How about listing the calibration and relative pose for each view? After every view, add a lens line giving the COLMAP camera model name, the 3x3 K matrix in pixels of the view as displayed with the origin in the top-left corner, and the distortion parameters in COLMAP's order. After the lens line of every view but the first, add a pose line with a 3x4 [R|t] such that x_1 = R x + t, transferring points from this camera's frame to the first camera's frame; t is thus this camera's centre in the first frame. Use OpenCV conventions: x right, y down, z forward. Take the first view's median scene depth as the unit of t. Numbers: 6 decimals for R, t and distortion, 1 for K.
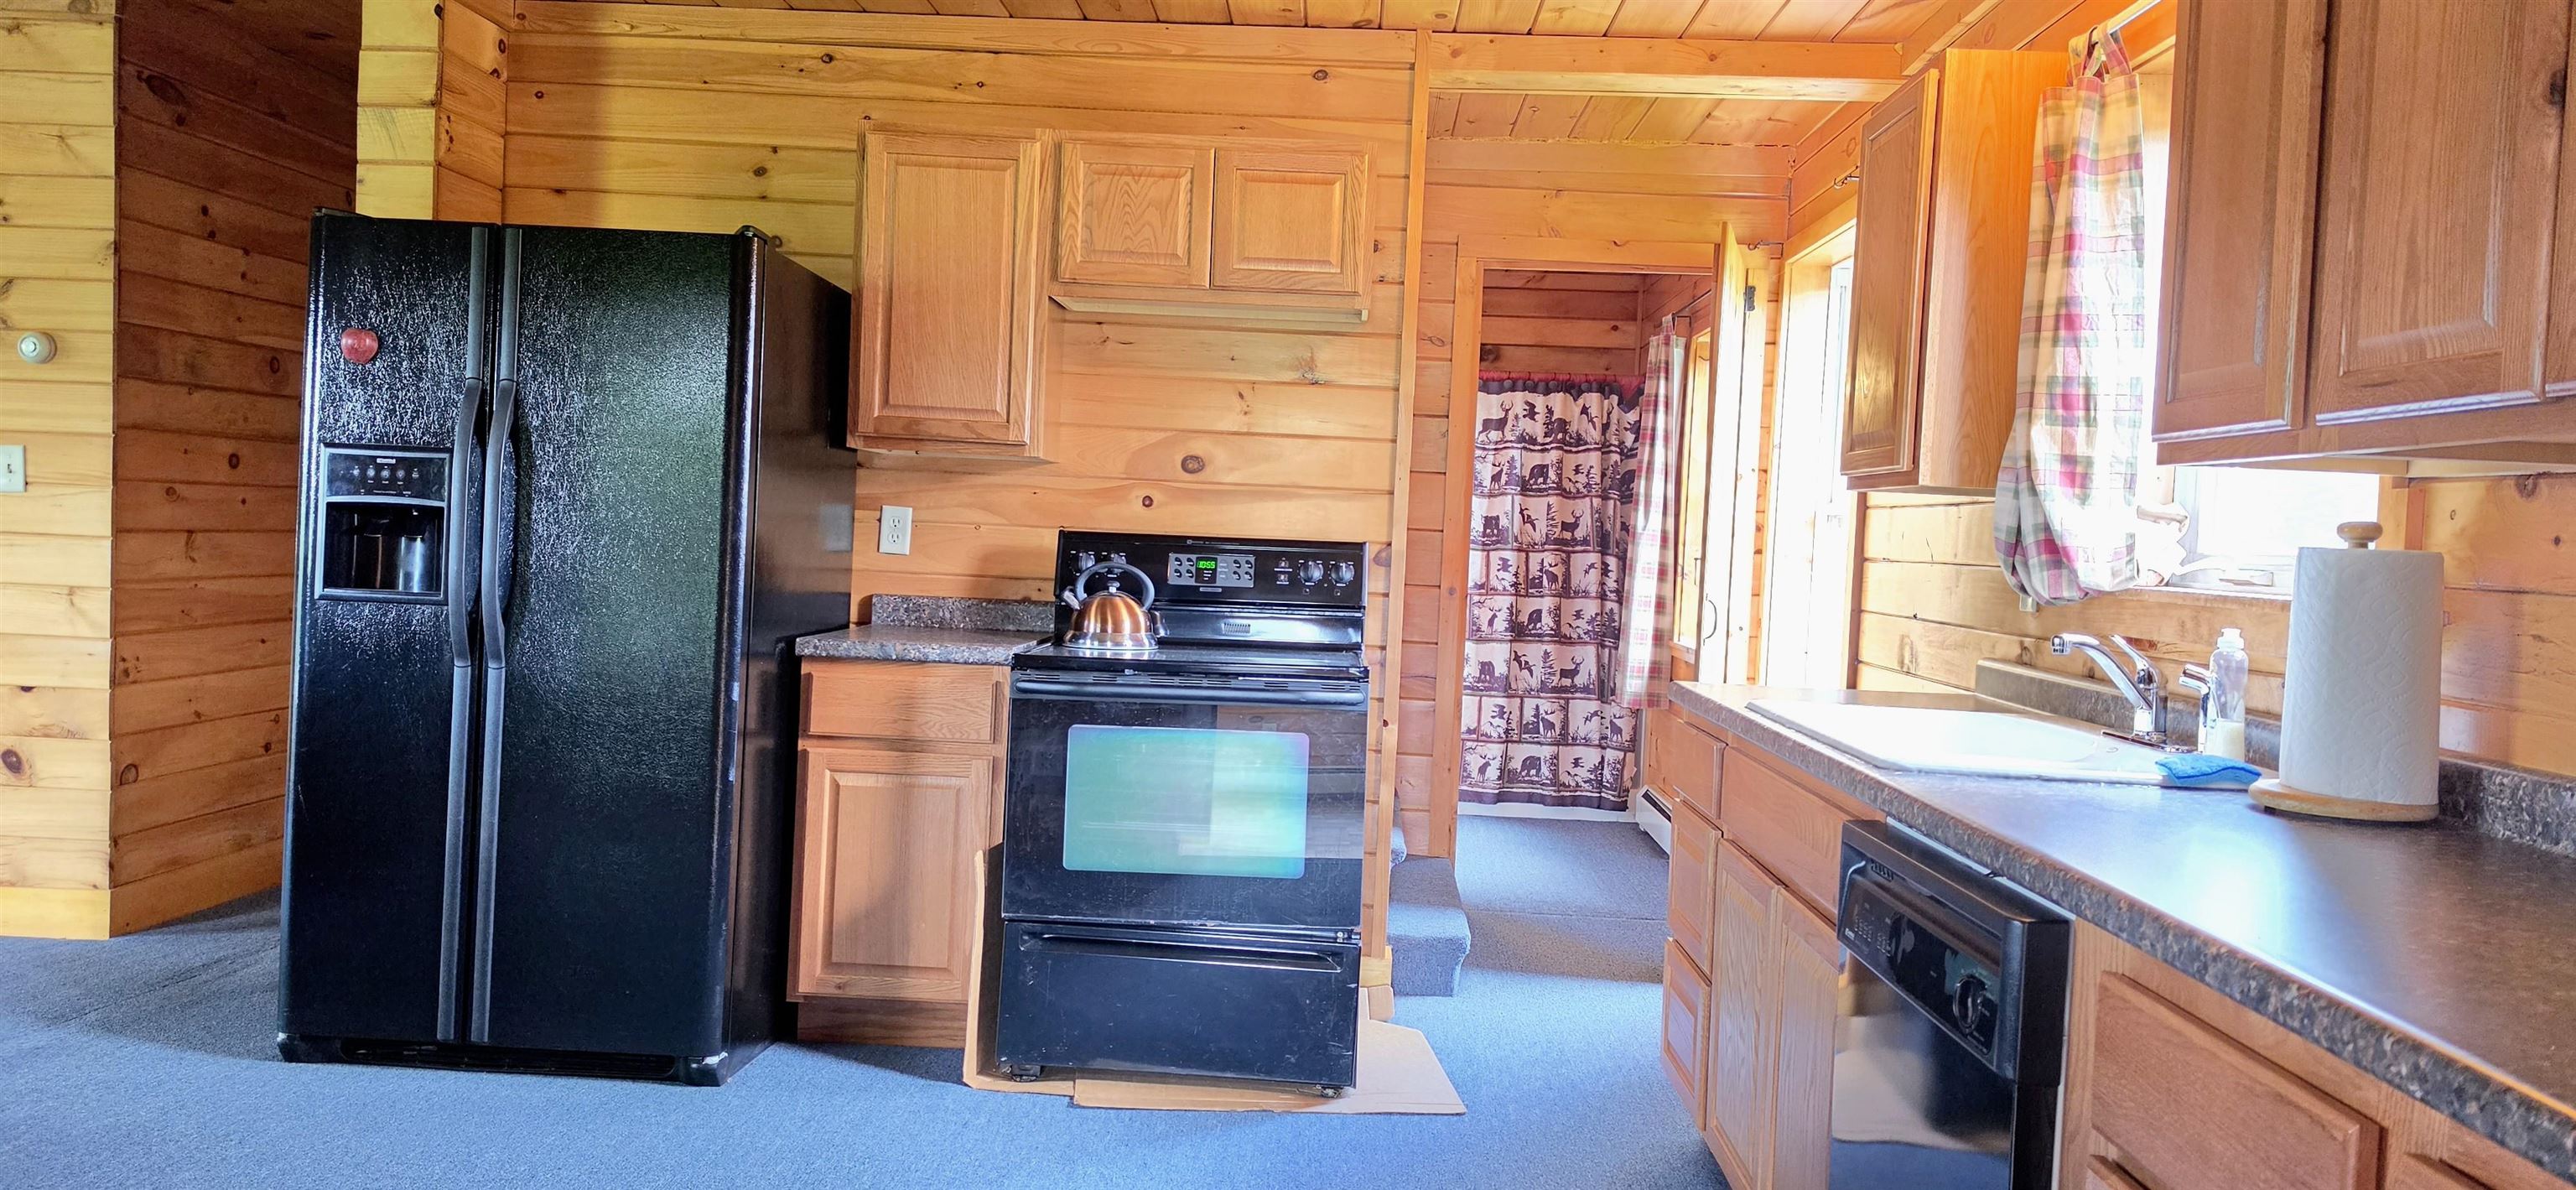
lens RADIAL K [[1767.7, 0, 1279.7], [0, 1767.7, 631.1], [0, 0, 1]] dist [0.068526, -0.105700]
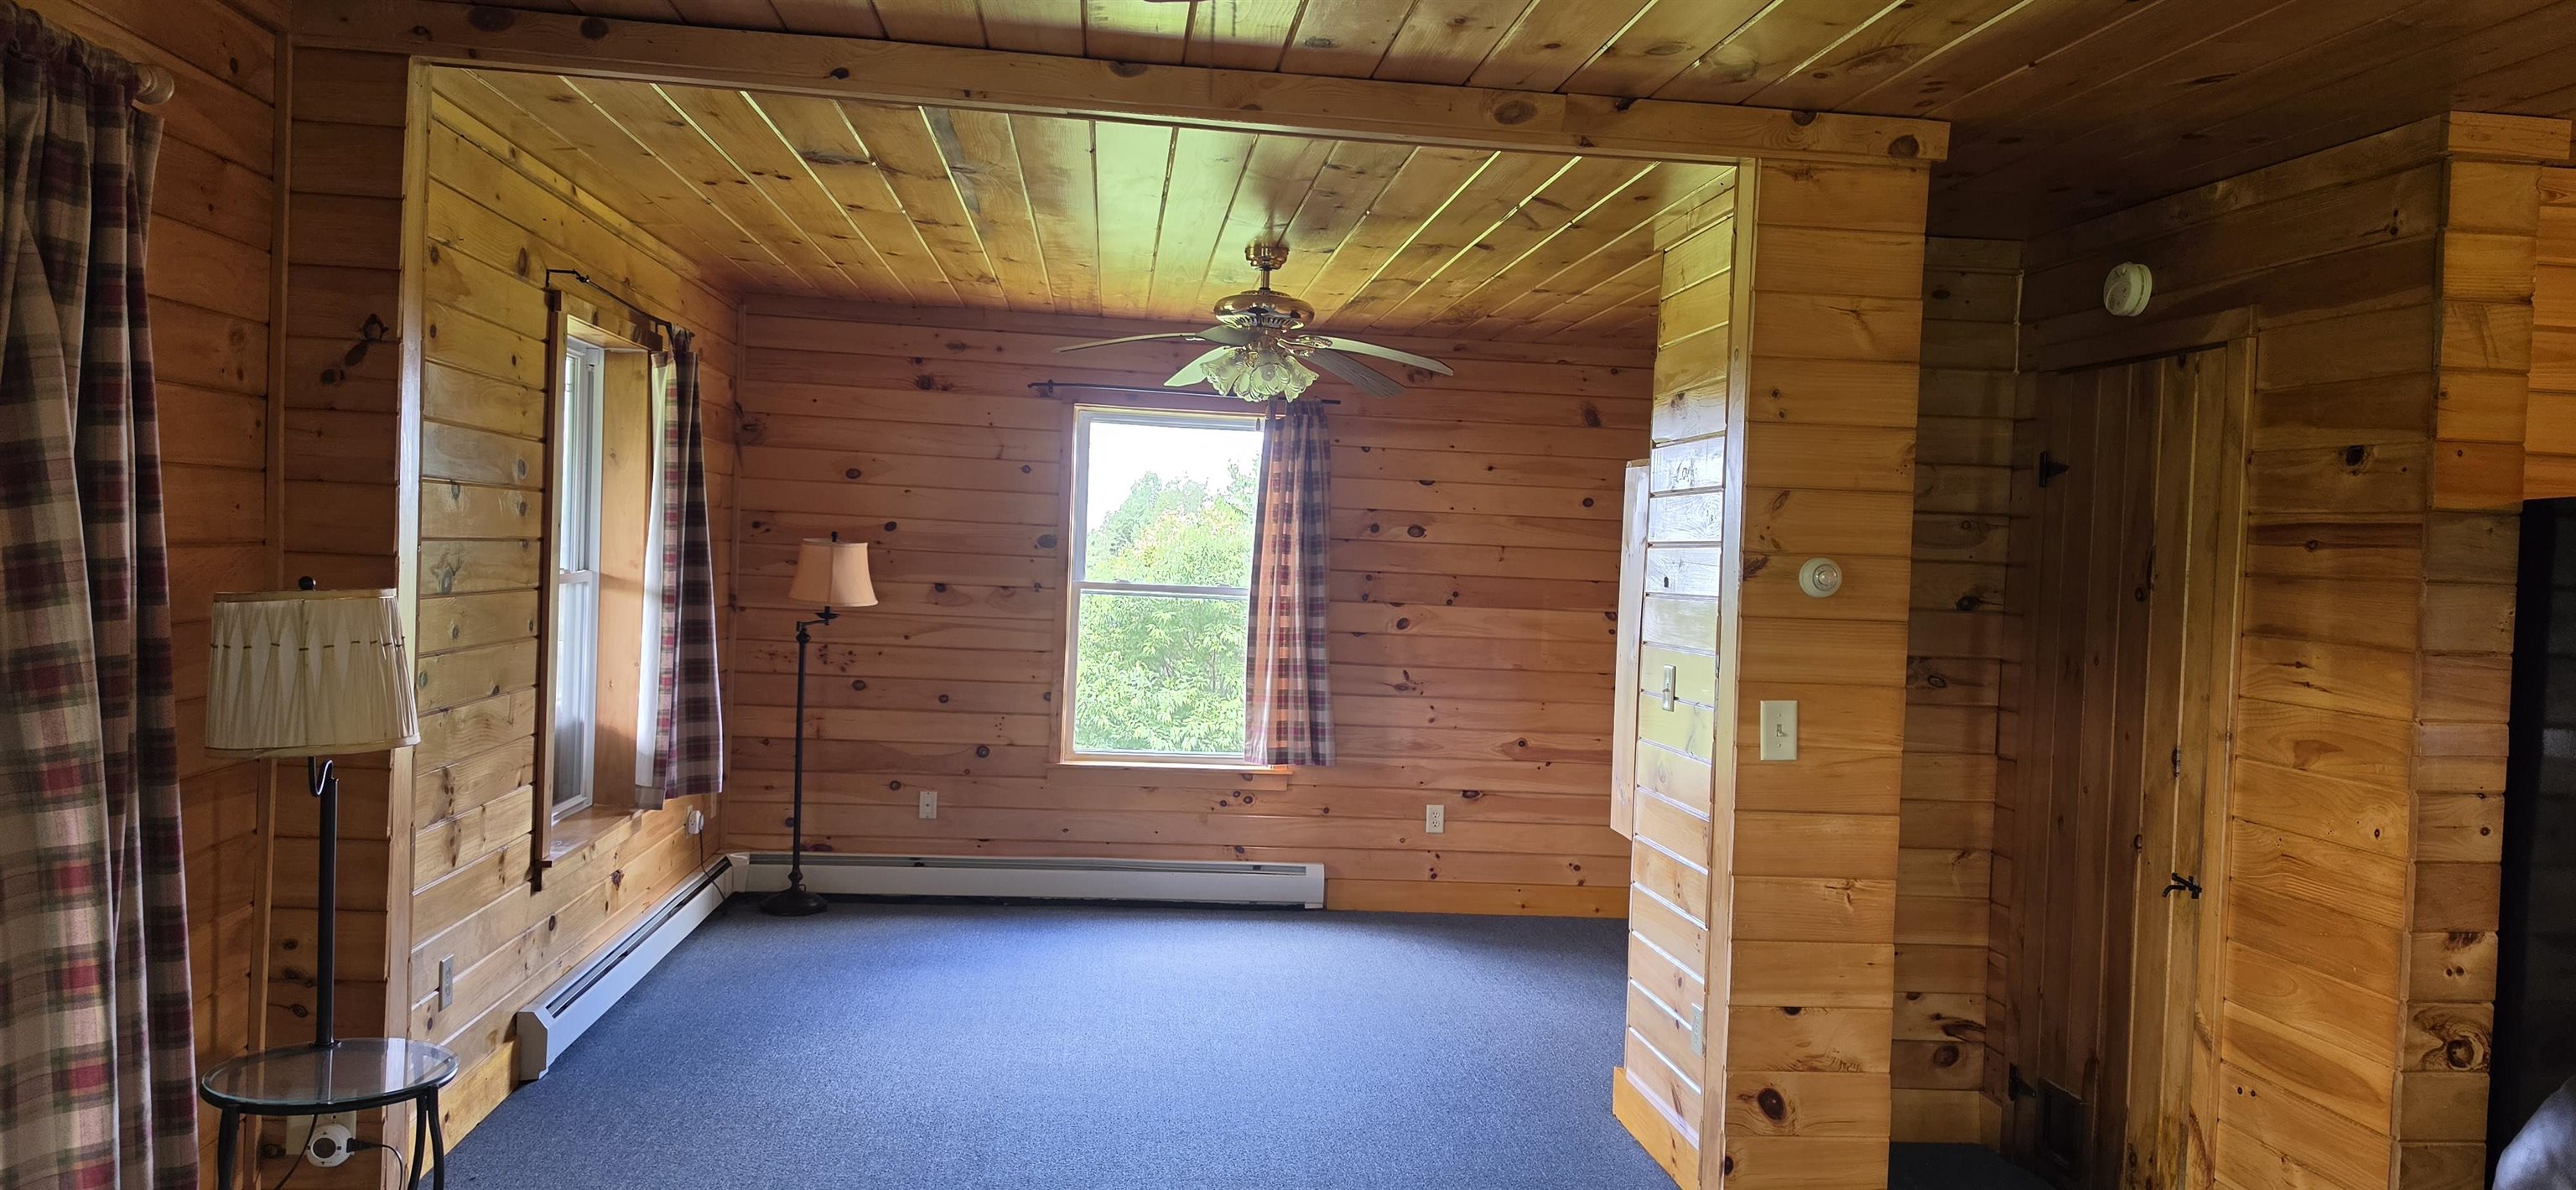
lens RADIAL K [[1767.7, 0, 1279.7], [0, 1767.7, 631.1], [0, 0, 1]] dist [0.068526, -0.105700]
pose [[0.989917, -0.009842, 0.141305, -1.046198], [0.009881, 0.999951, 0.000424, -0.138425], [-0.141302, 0.000977, 0.989966, 0.259766]]
